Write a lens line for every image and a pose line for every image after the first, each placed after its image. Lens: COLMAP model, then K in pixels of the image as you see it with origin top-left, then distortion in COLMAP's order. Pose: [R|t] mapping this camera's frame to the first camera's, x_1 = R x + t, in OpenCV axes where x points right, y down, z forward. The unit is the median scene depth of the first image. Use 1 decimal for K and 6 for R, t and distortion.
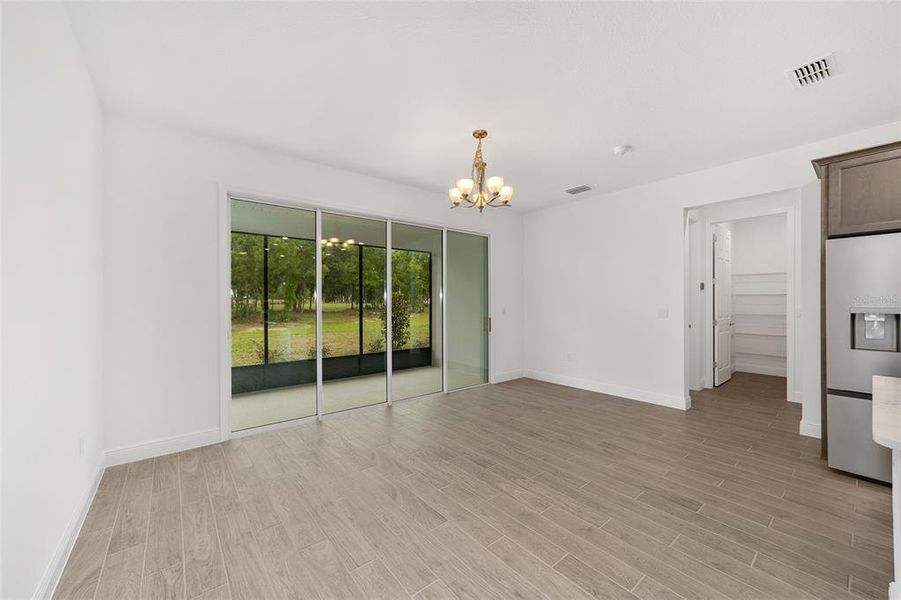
lens RADIAL K [[339.1, 0, 451.7], [0, 339.1, 300.9], [0, 0, 1]] dist [0.002495, 0.000594]
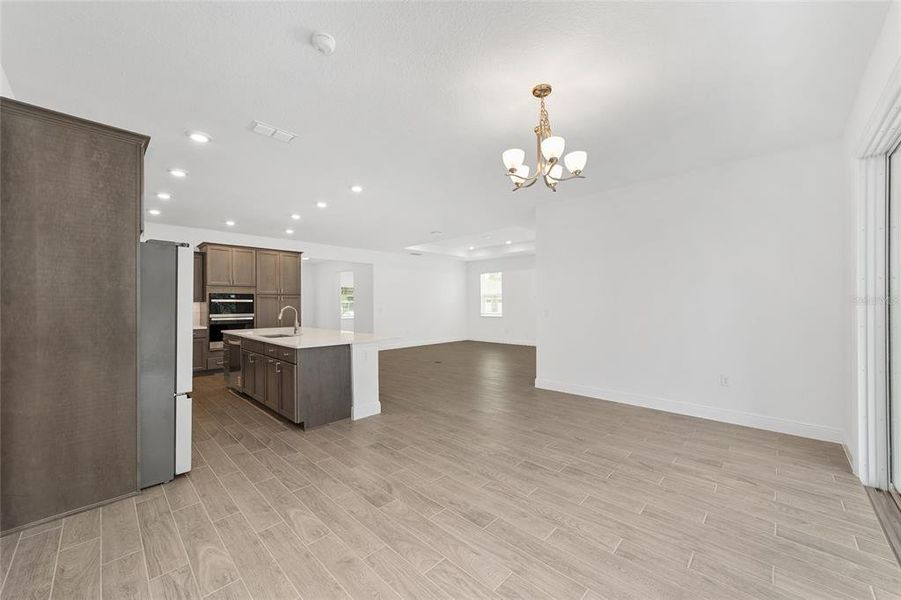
lens RADIAL K [[339.1, 0, 450.3], [0, 339.1, 302.1], [0, 0, 1]] dist [0.002495, 0.000594]
pose [[-0.993403, 0.005876, -0.114528, 0.439622], [0.006322, 0.999974, -0.003535, -0.000560], [0.114504, -0.004235, -0.993414, 1.981218]]
